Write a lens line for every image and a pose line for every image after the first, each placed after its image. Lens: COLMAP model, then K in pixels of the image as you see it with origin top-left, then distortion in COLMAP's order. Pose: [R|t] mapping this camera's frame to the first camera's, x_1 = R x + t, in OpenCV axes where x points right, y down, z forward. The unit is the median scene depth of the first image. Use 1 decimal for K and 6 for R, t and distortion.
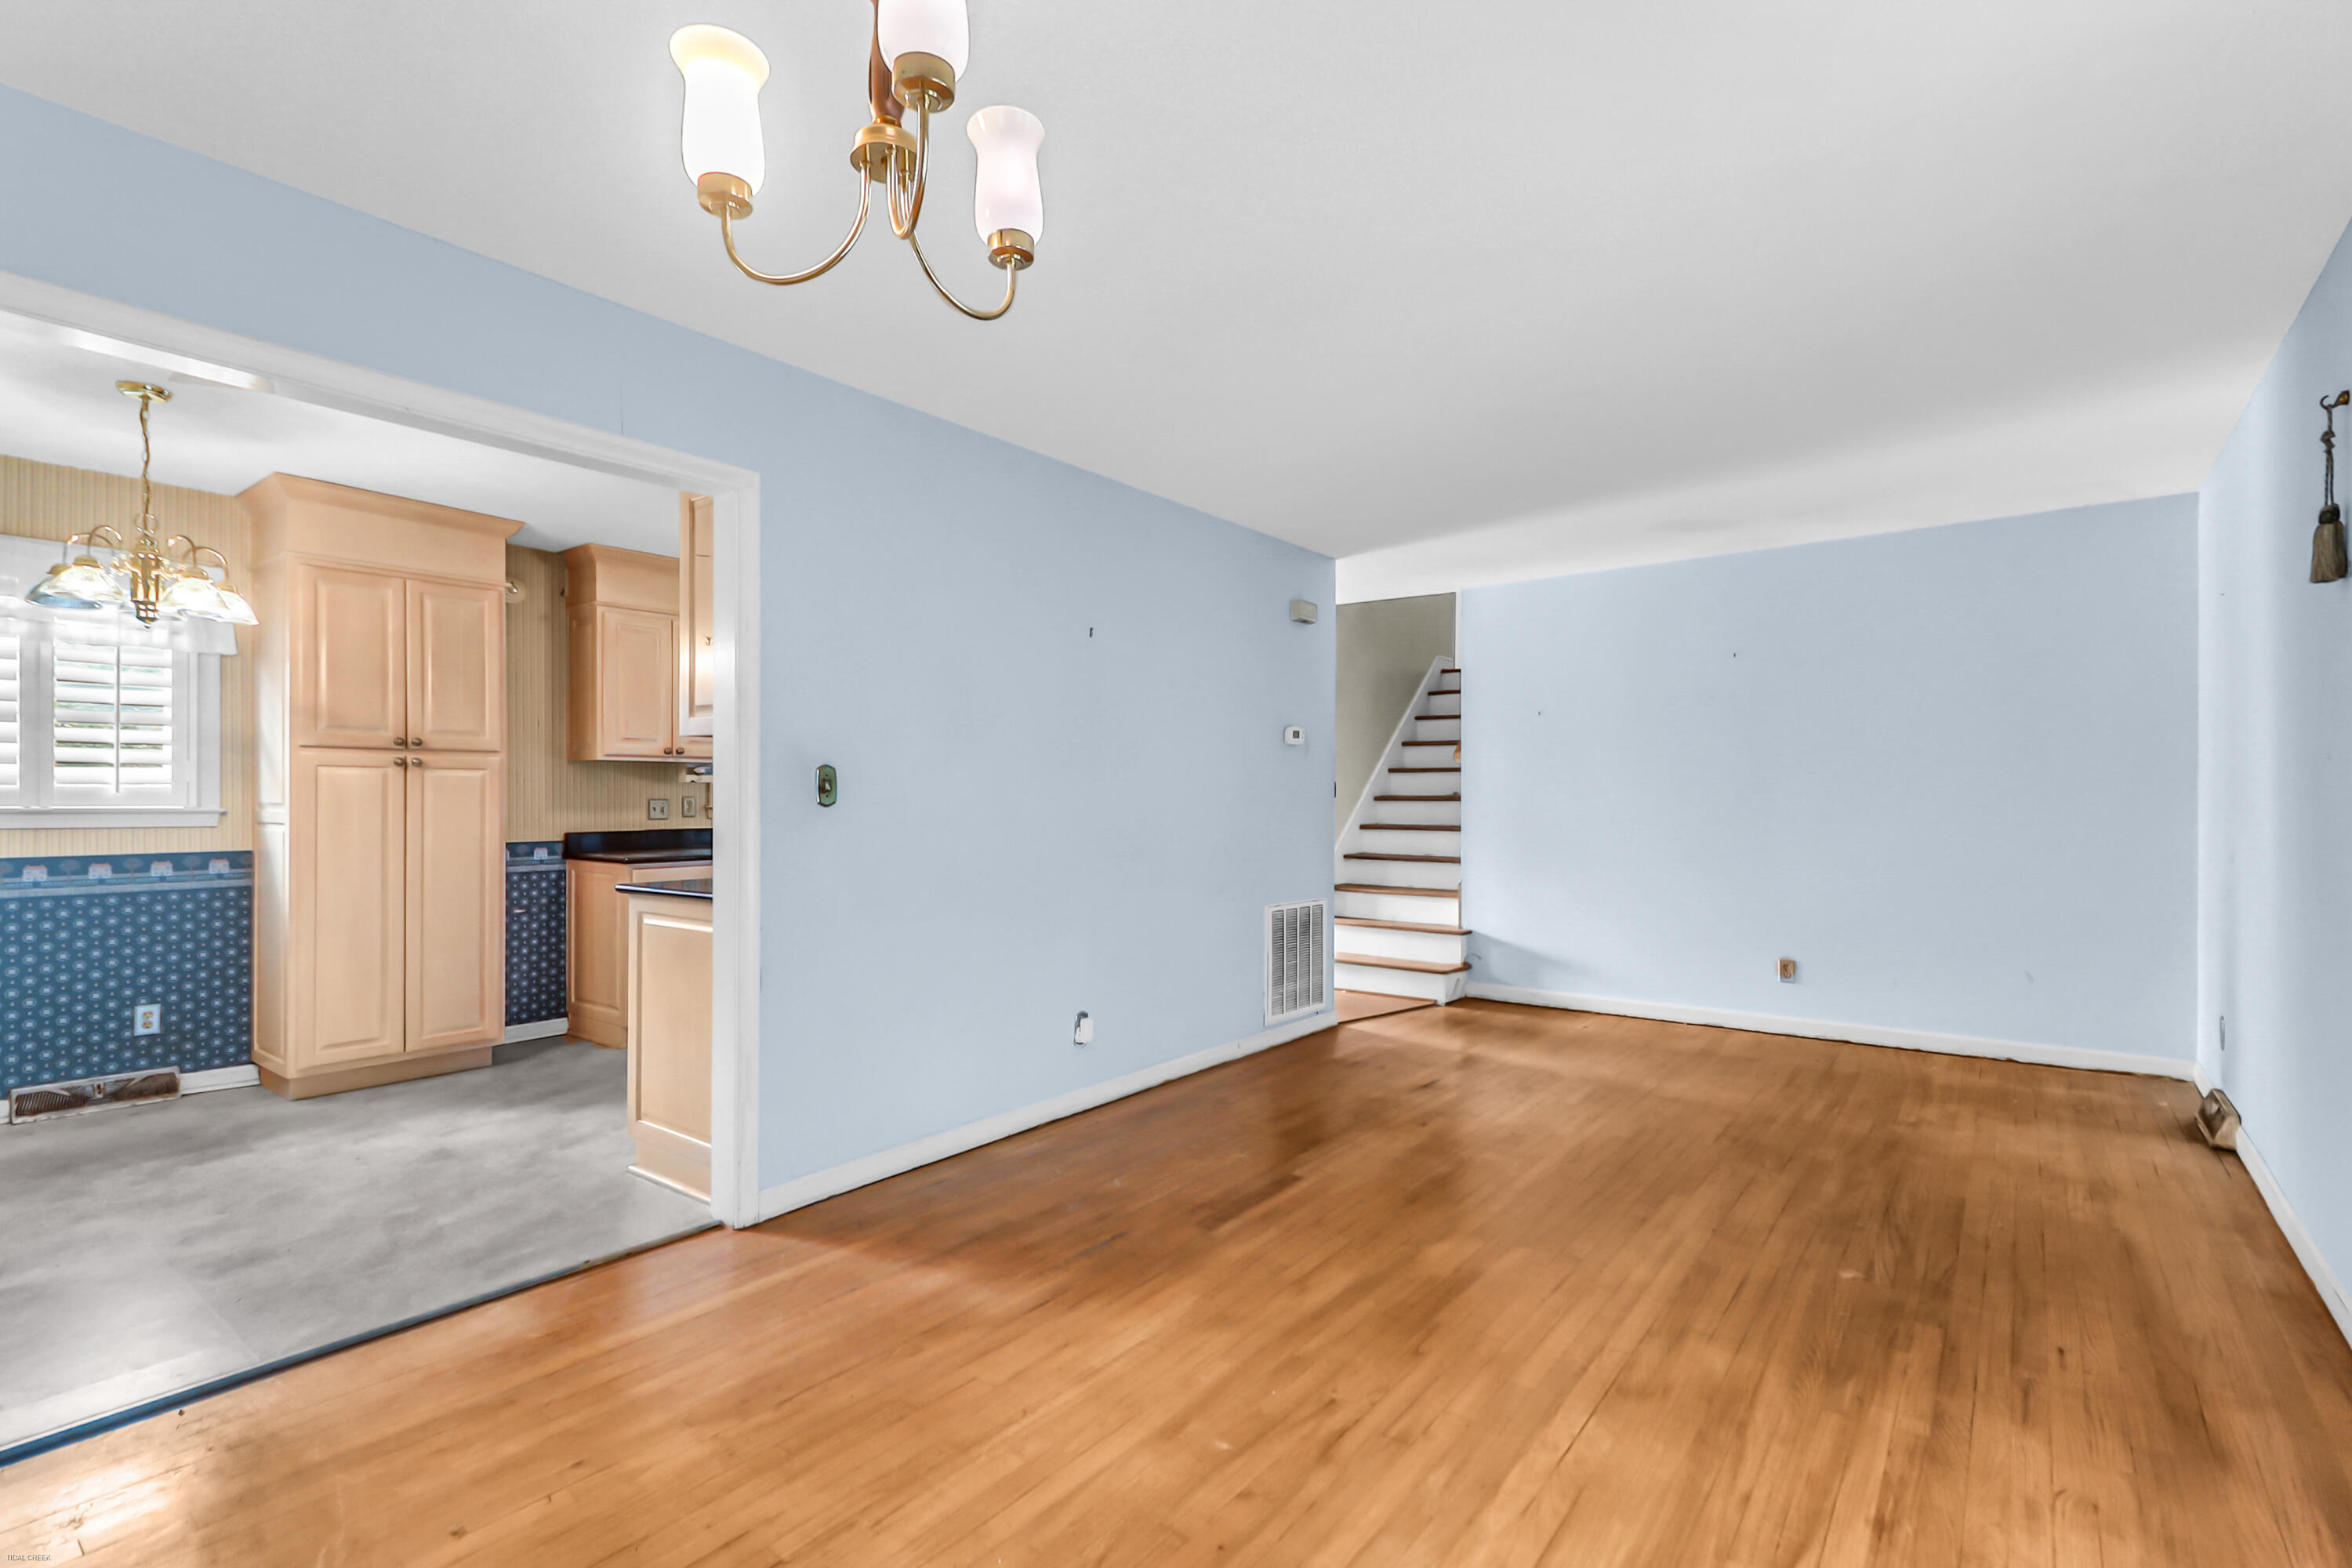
lens RADIAL K [[1091.5, 0, 1169.4], [0, 1091.5, 780.8], [0, 0, 1]] dist [0.010976, -0.000998]
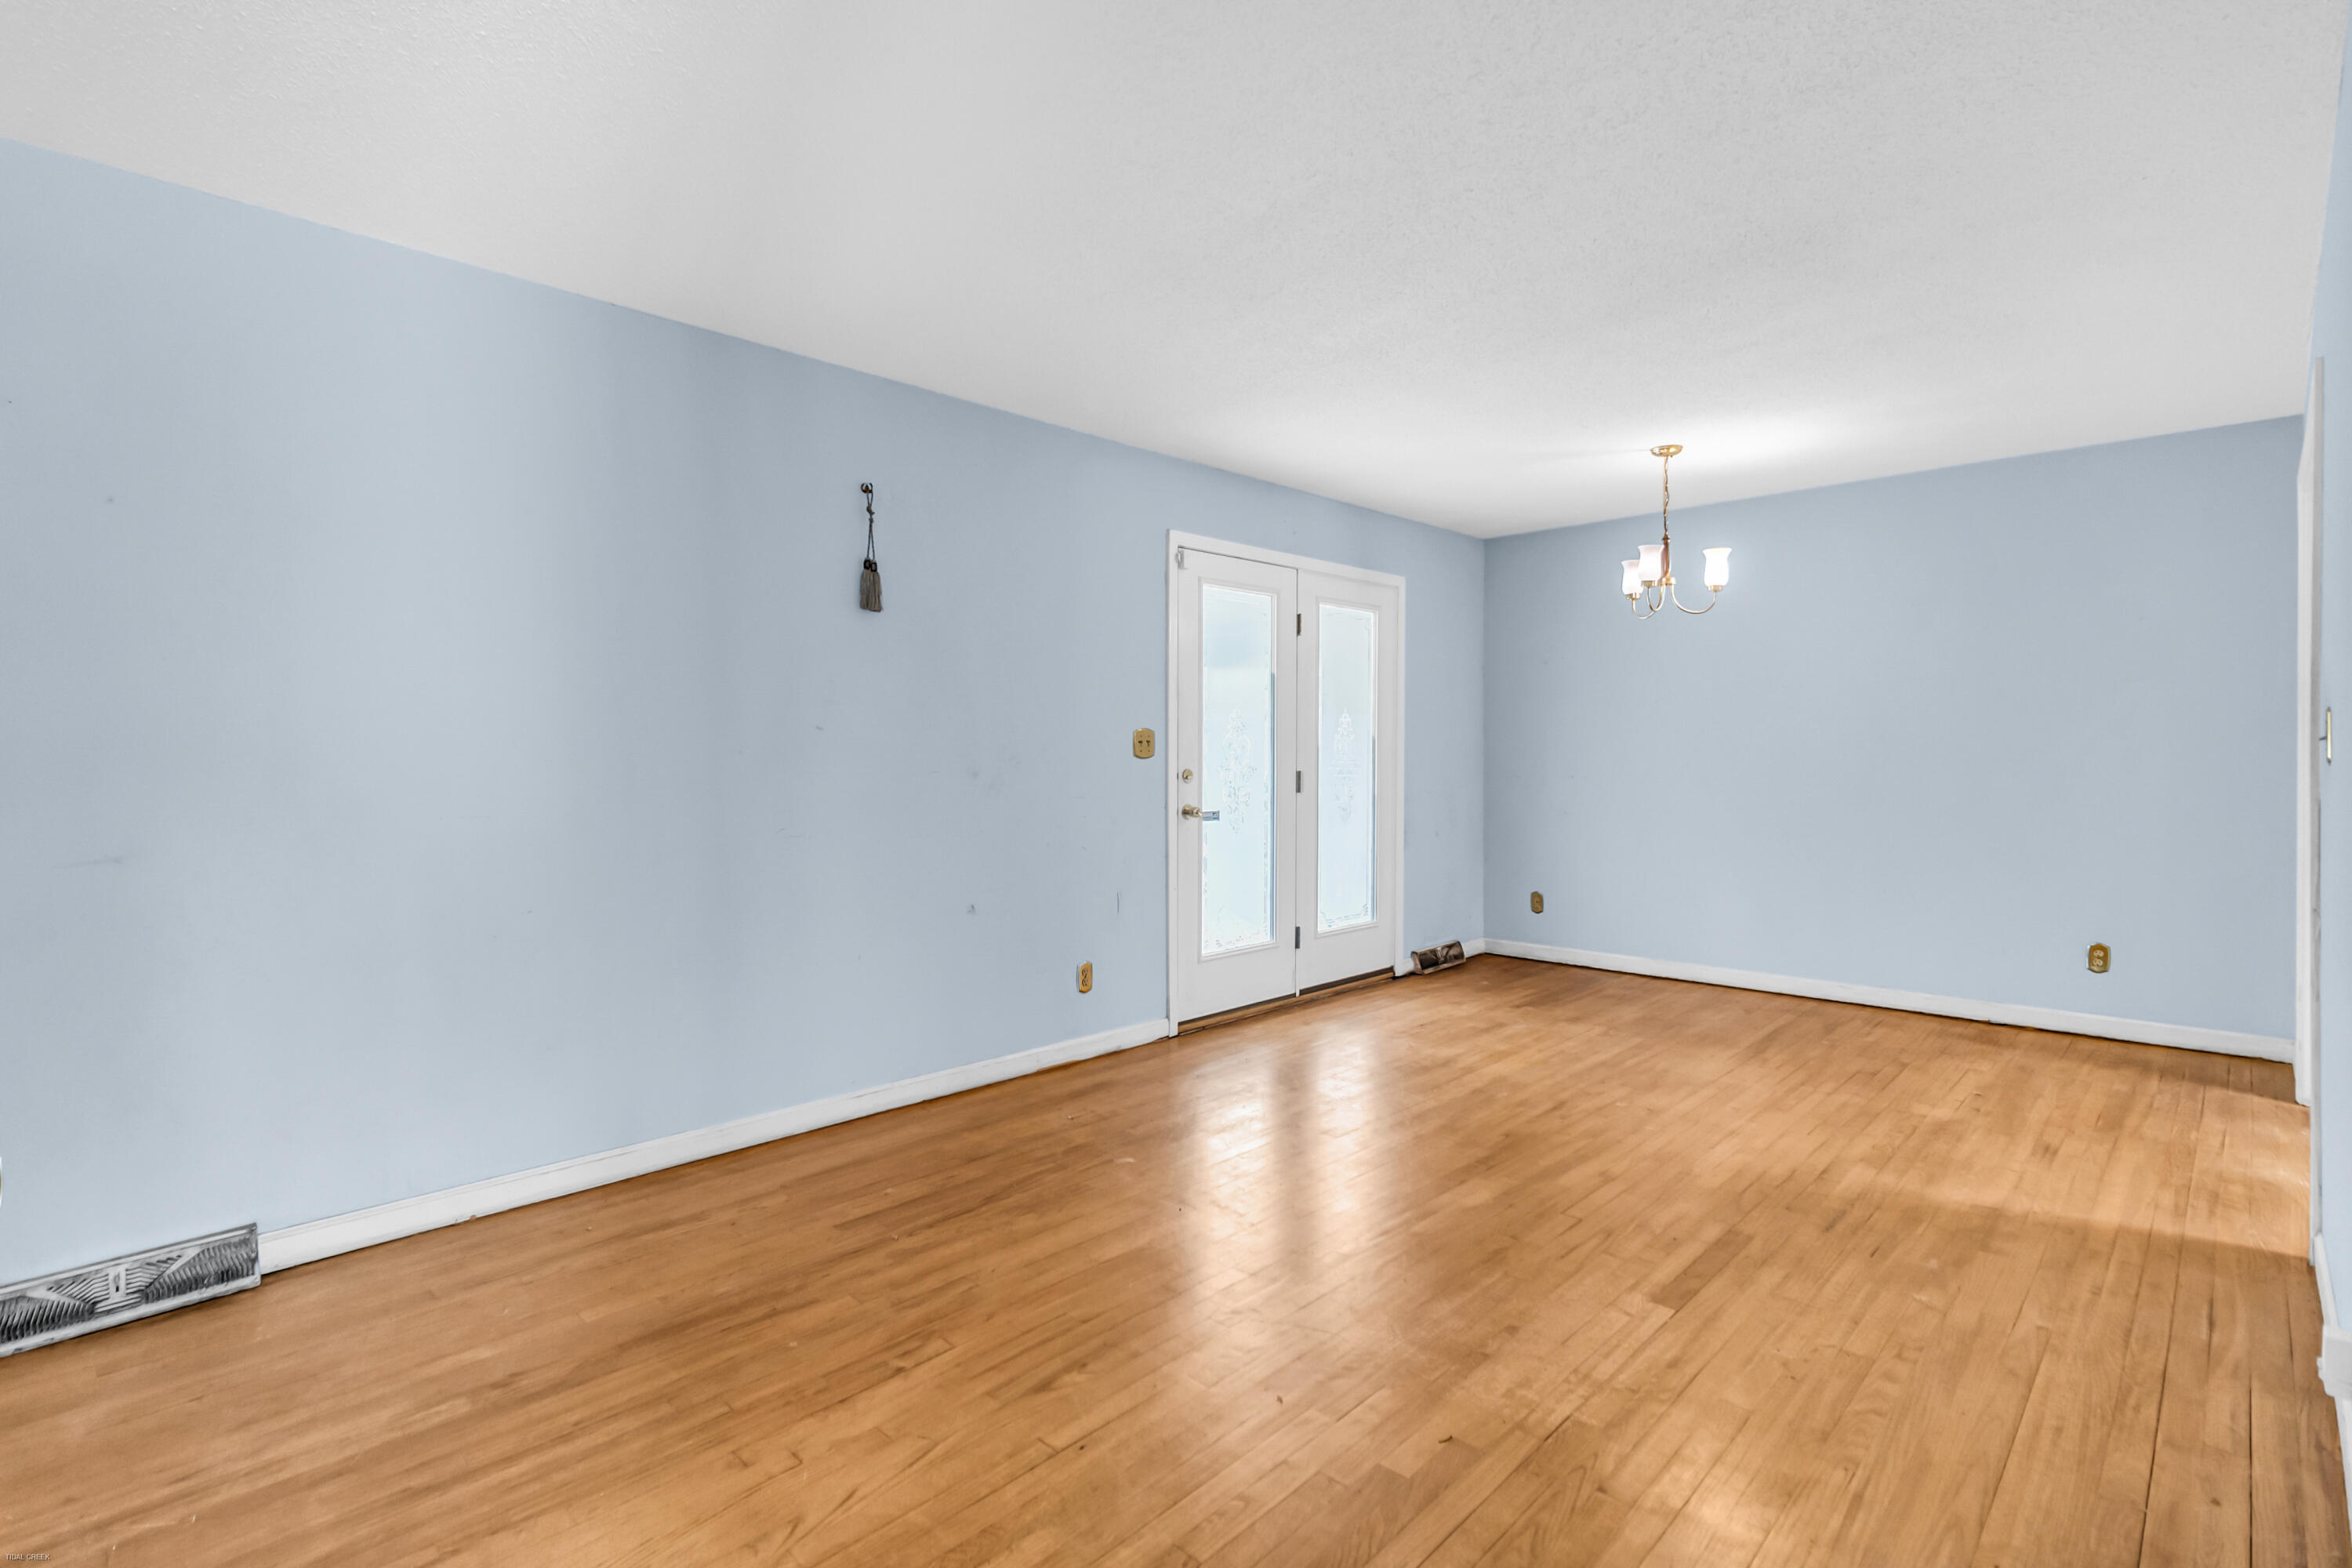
lens RADIAL K [[1091.5, 0, 1169.4], [0, 1091.5, 780.8], [0, 0, 1]] dist [0.010976, -0.000998]
pose [[-0.992785, 0.000526, 0.119908, 0.417337], [0.001908, 0.999933, 0.011411, 0.027100], [-0.119894, 0.011558, -0.992719, 2.093238]]
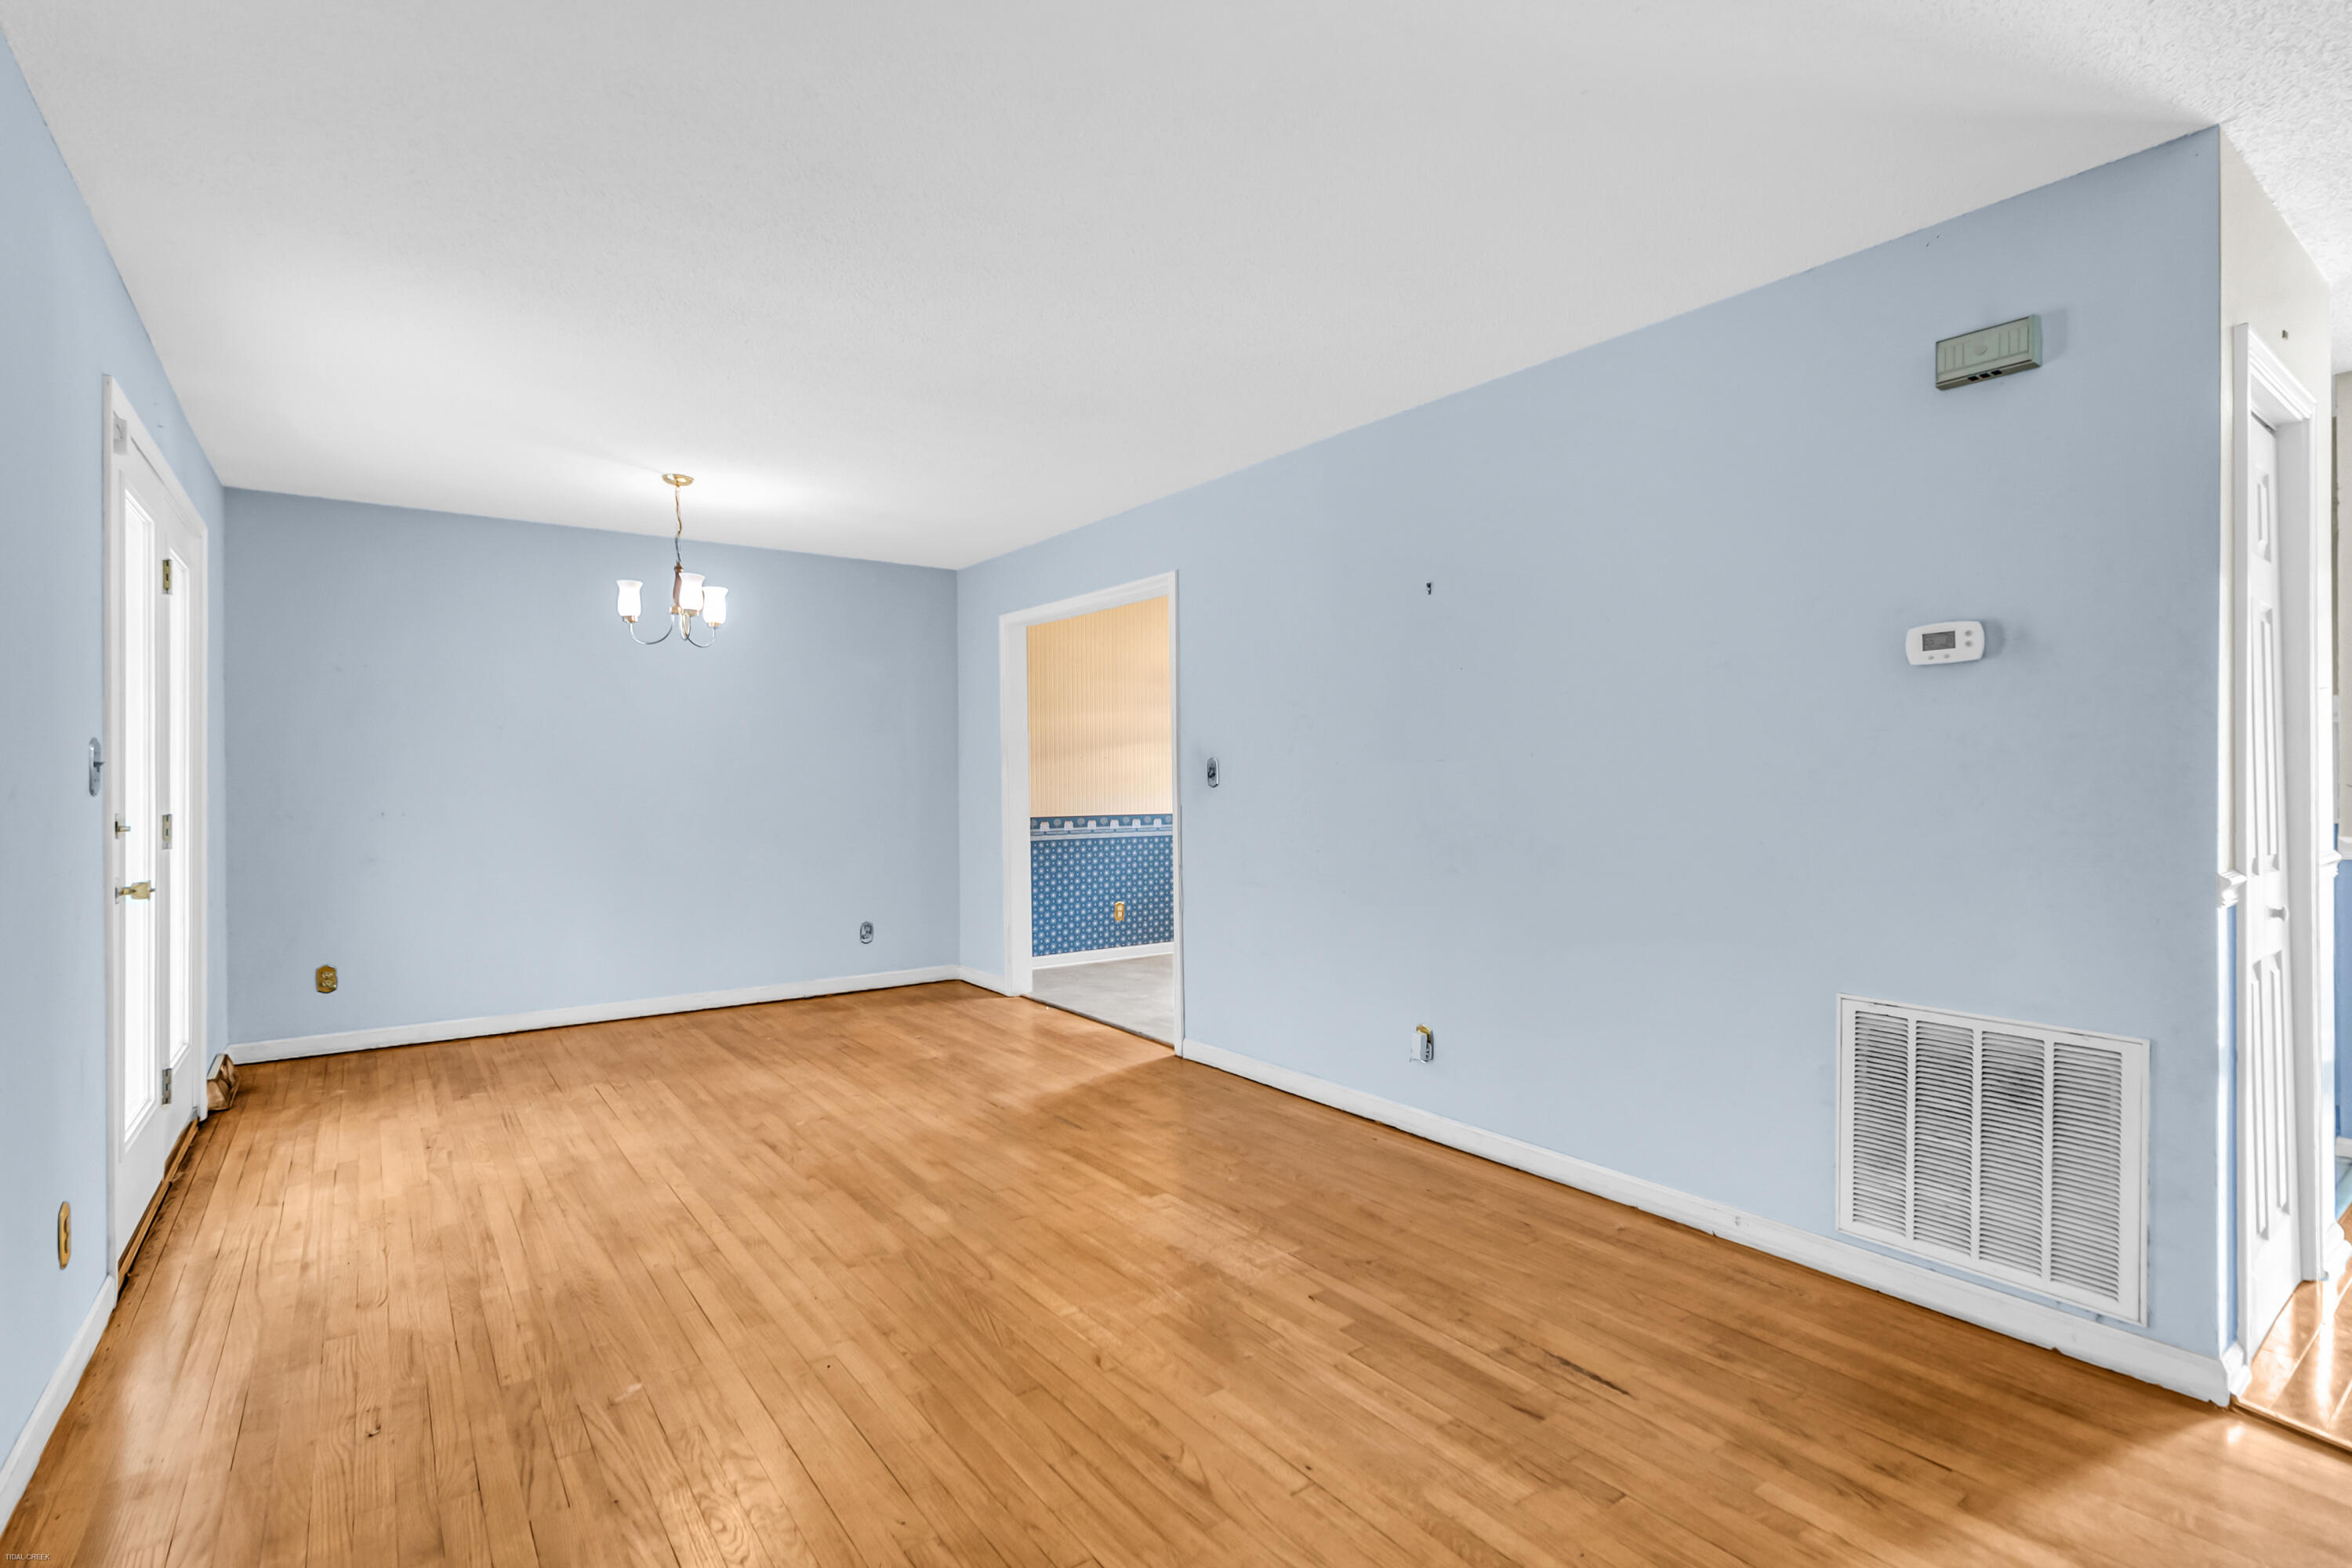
lens RADIAL K [[1124.8, 0, 1156.9], [0, 1124.8, 788.0], [0, 0, 1]] dist [0.005492, 0.000550]
pose [[-0.292399, 0.009640, -0.956248, 1.239222], [0.018258, 0.999823, 0.004496, 0.019297], [0.956122, -0.016144, -0.292524, 1.557536]]
